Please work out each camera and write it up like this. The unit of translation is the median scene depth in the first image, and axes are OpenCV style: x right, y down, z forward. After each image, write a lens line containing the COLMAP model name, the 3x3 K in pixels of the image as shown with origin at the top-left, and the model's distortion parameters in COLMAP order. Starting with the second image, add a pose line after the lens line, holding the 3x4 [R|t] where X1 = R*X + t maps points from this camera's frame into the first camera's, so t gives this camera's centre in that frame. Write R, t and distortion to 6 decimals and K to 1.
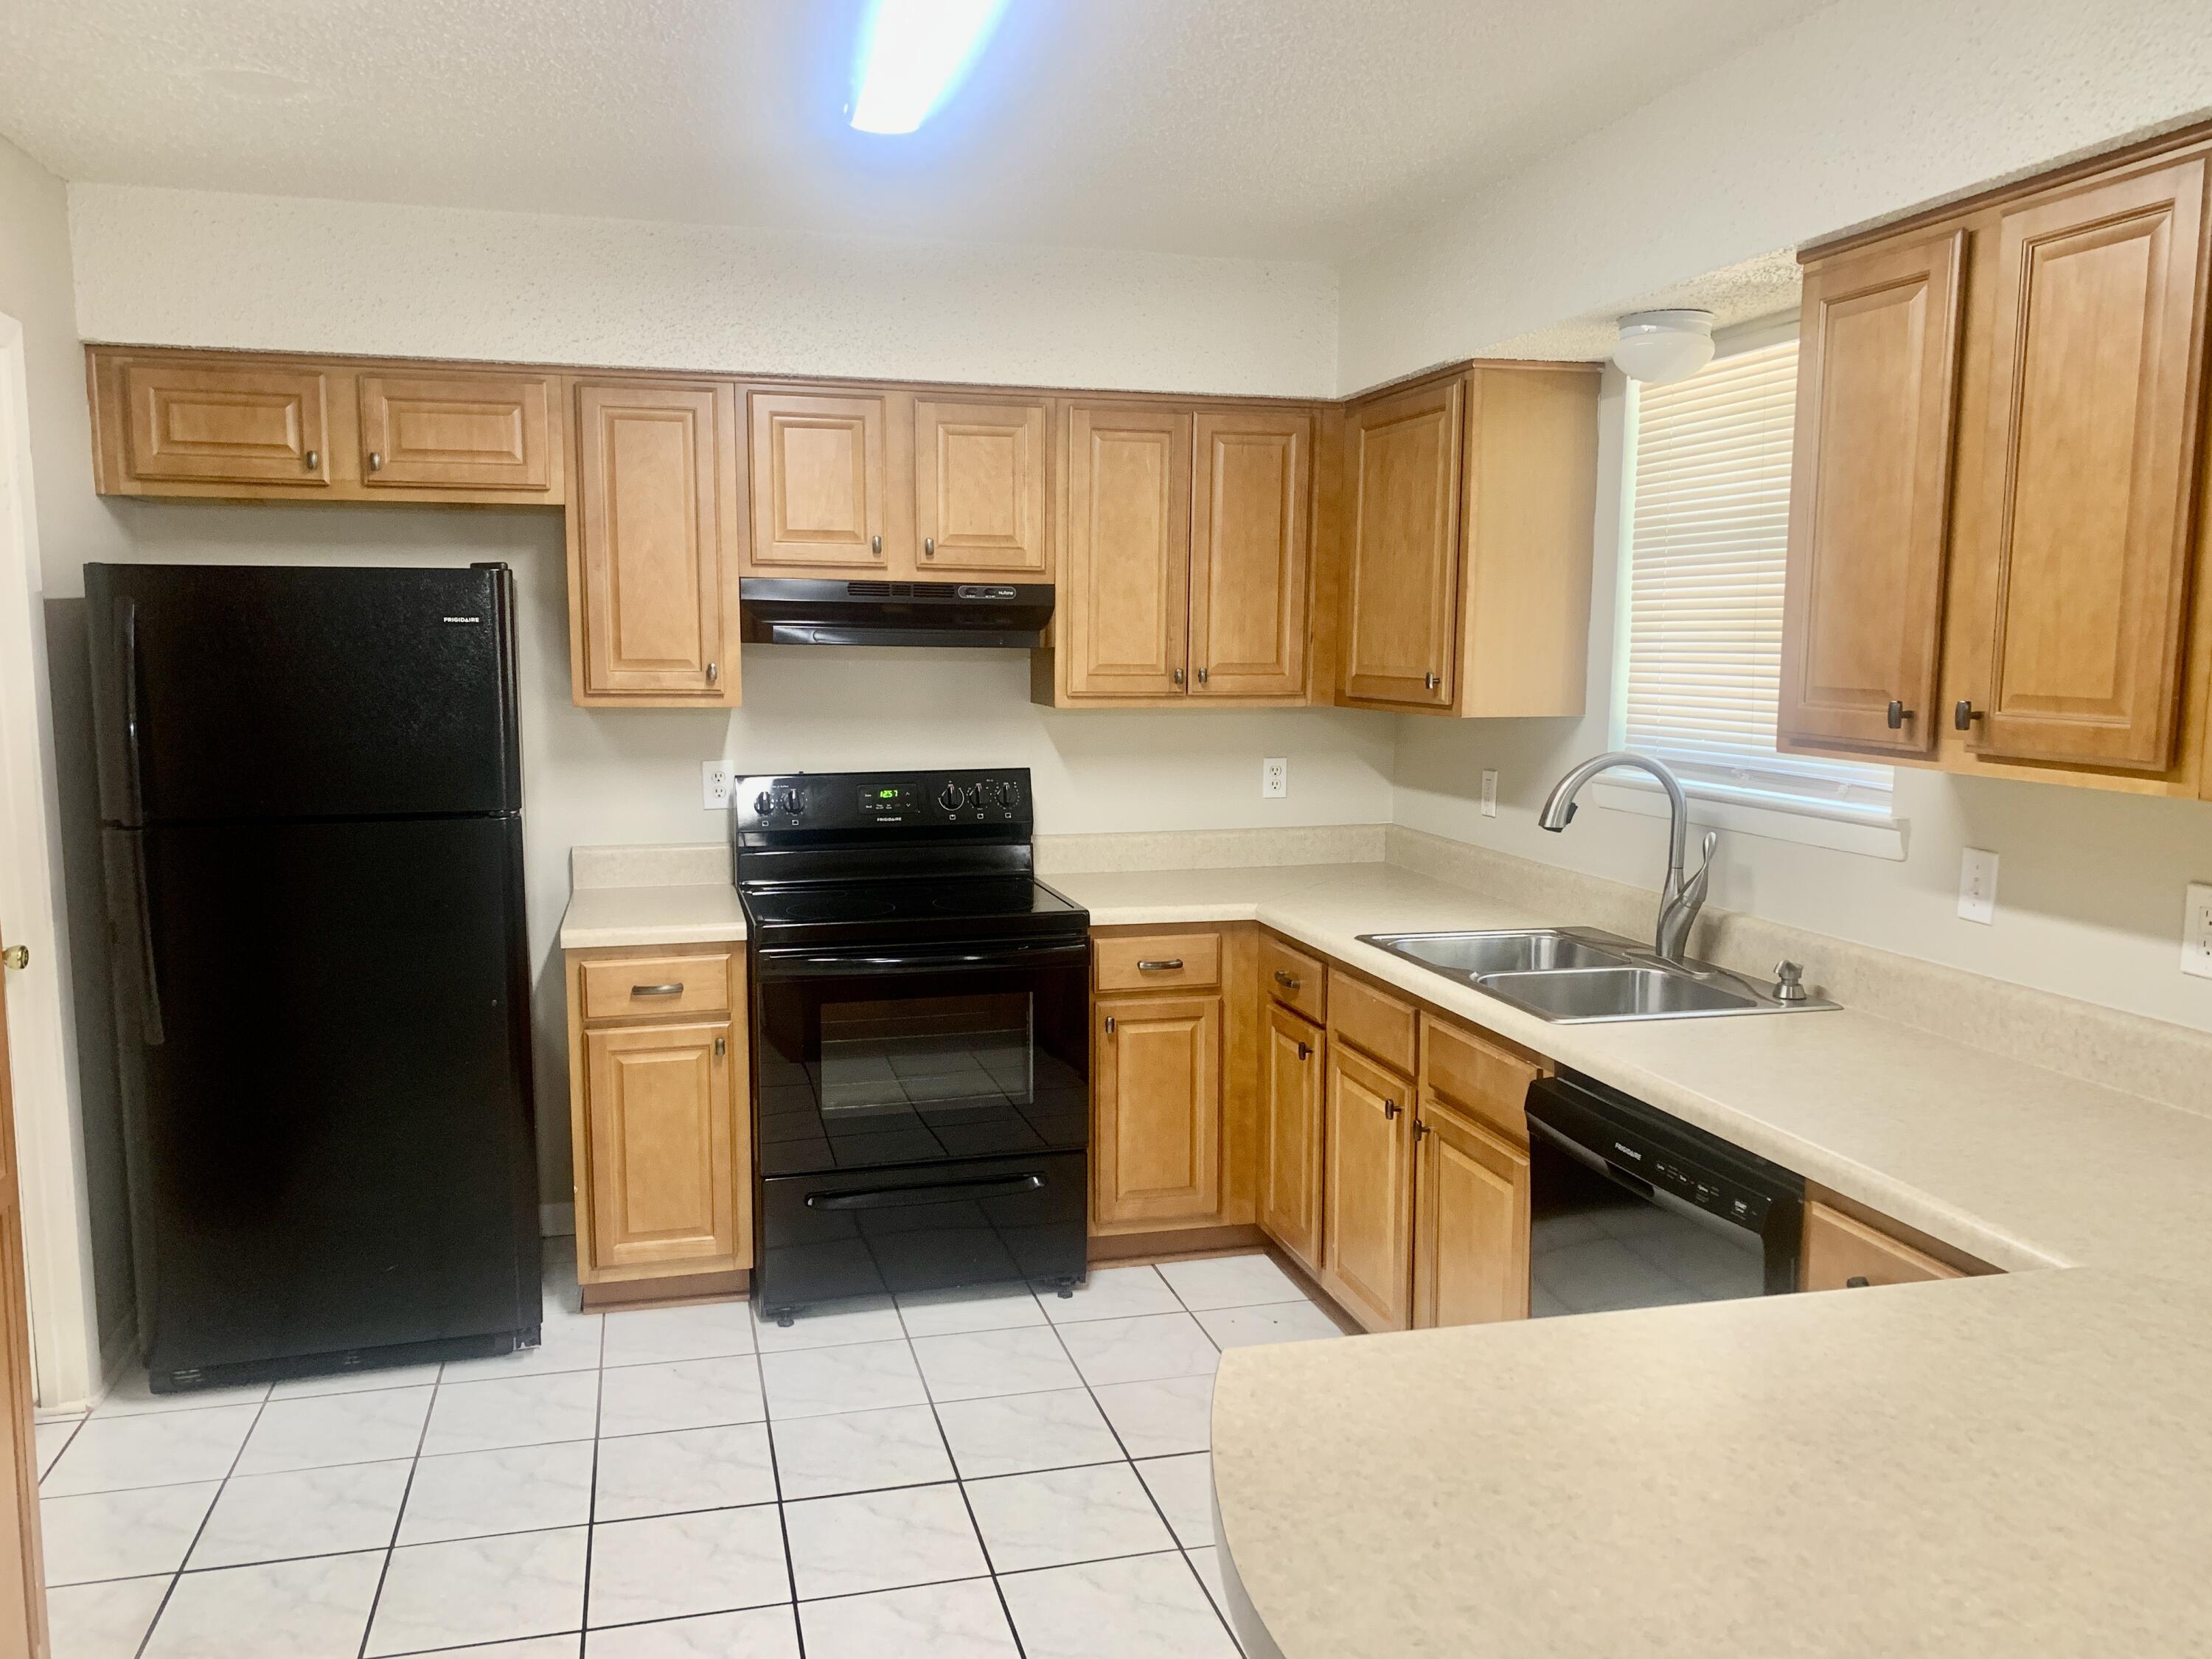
lens RADIAL K [[1694.6, 0, 1102.1], [0, 1694.6, 839.9], [0, 0, 1]] dist [0.053609, -0.055353]
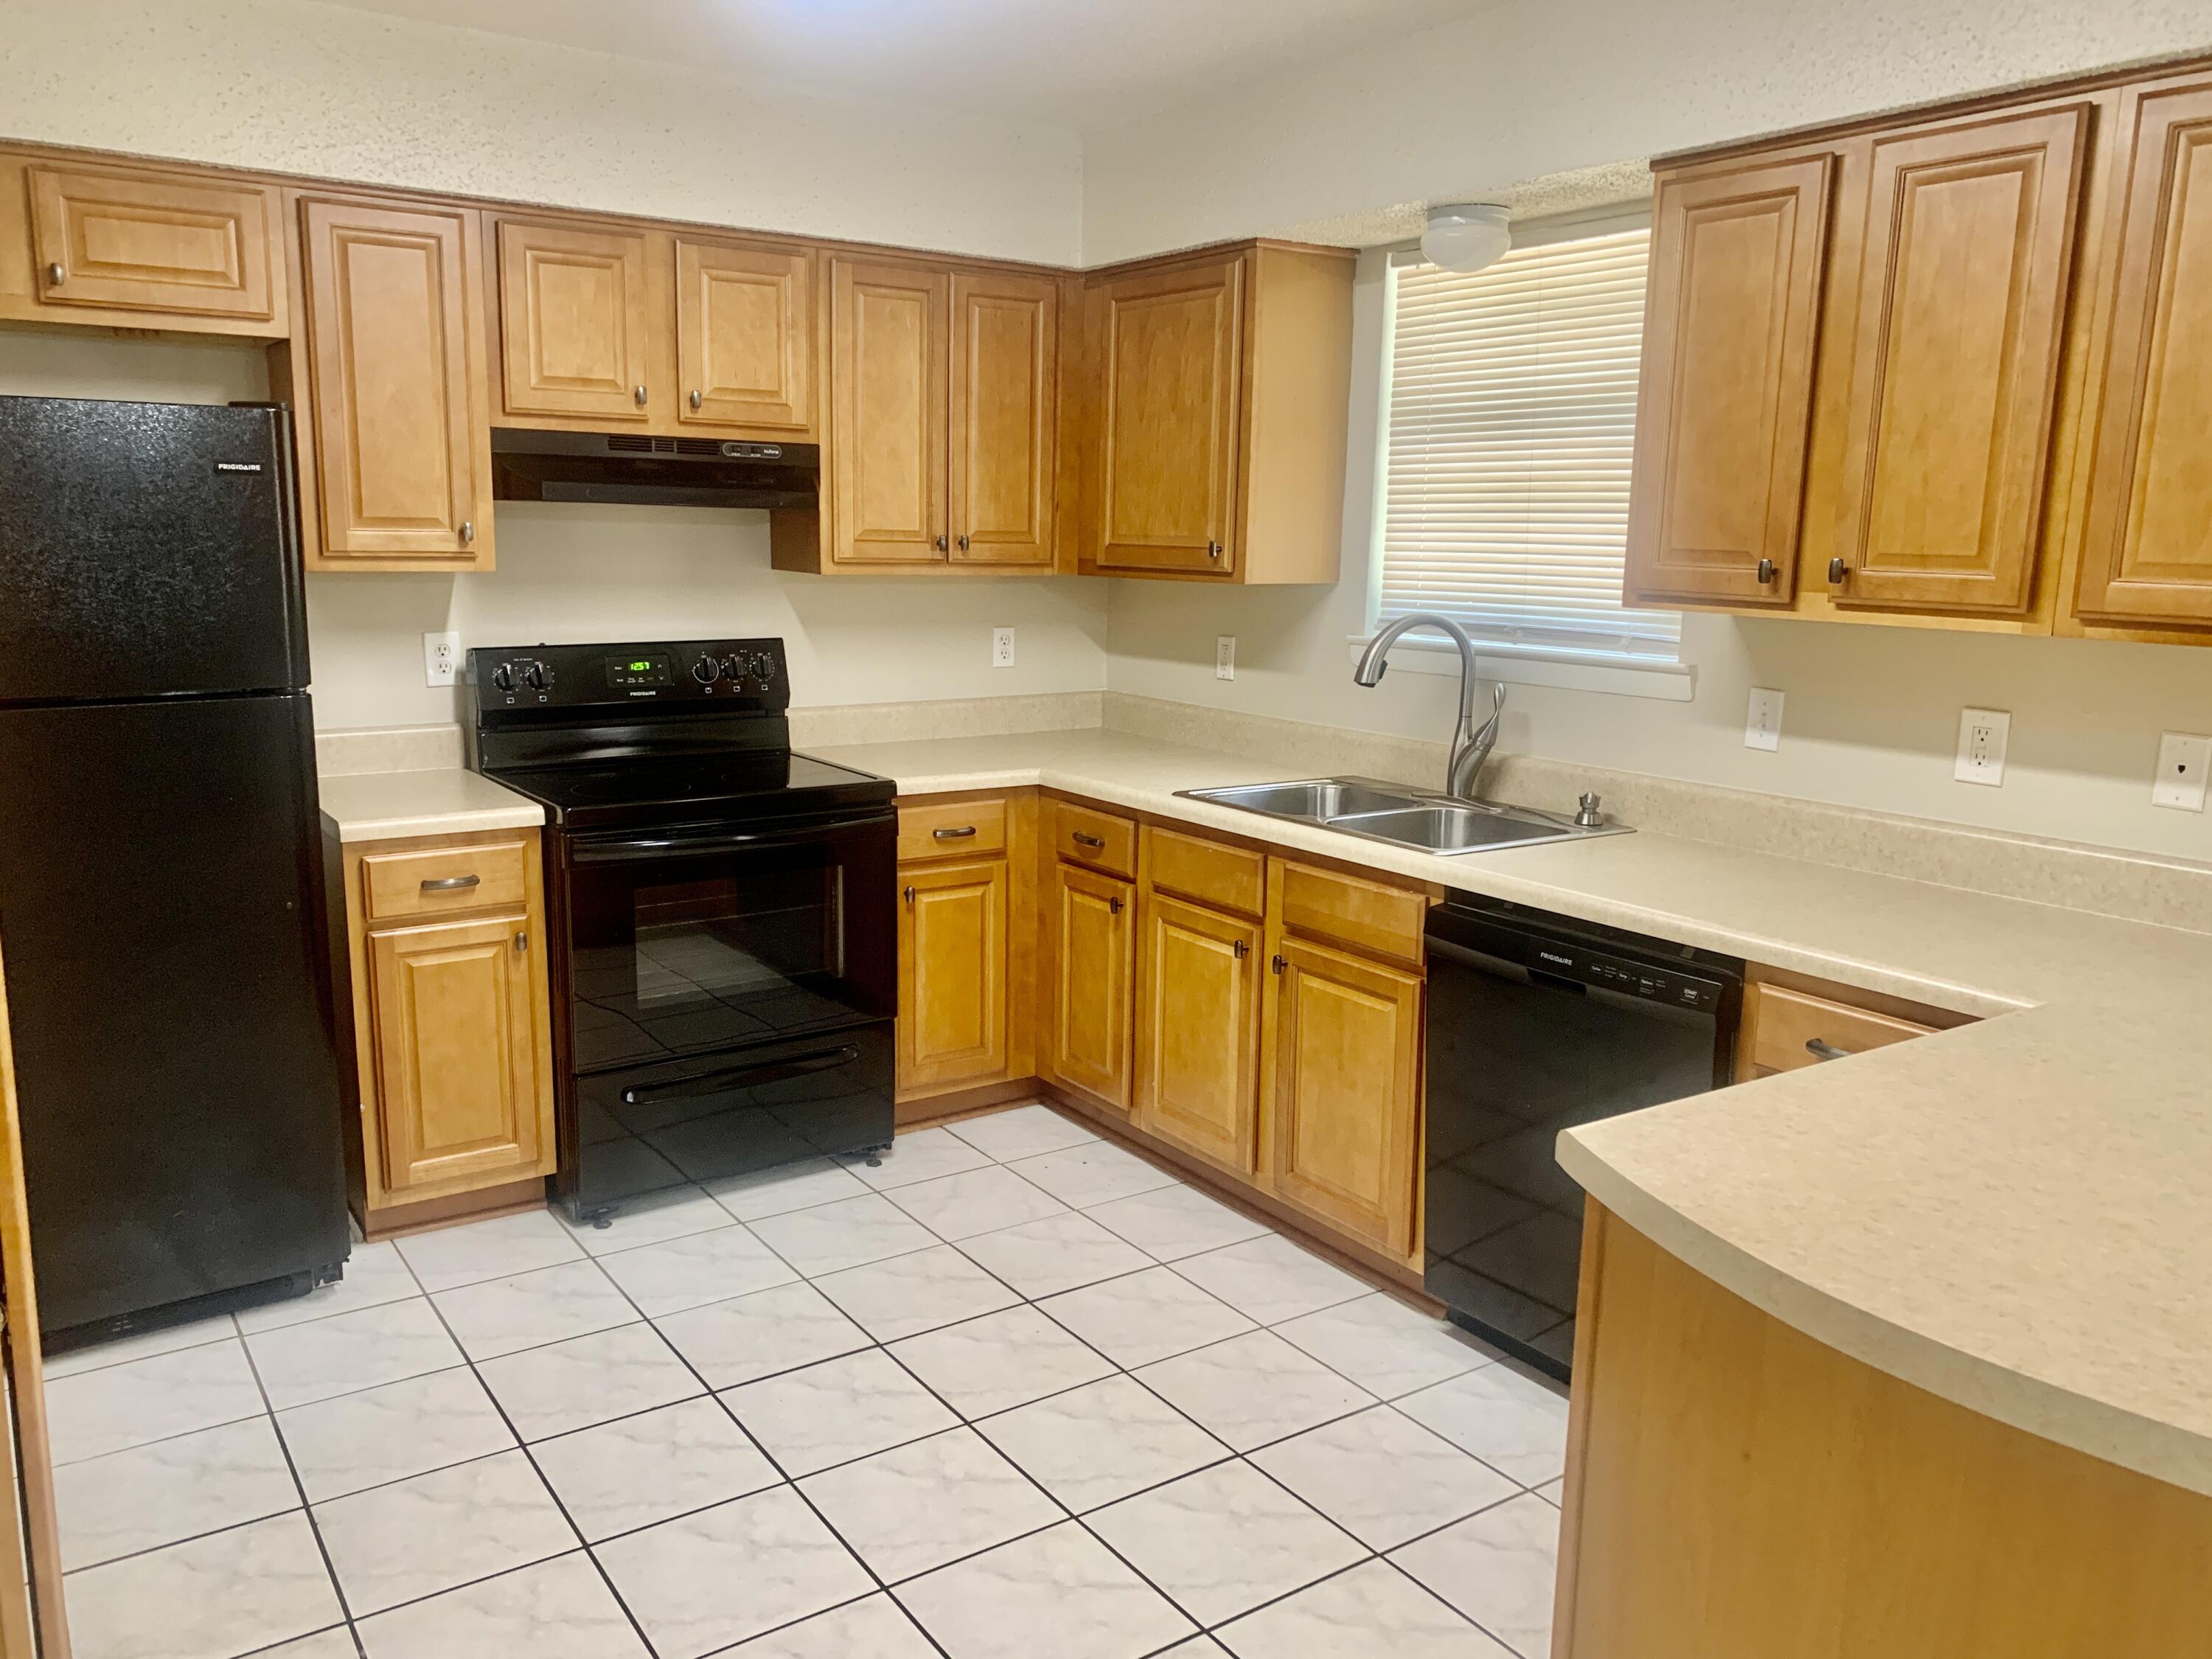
lens RADIAL K [[1694.6, 0, 1101.0], [0, 1694.6, 824.7], [0, 0, 1]] dist [0.053609, -0.055353]
pose [[0.942541, -0.047949, 0.330632, -0.233257], [0.027967, 0.997498, 0.064933, 0.007199], [-0.332918, -0.051955, 0.941523, 0.024209]]
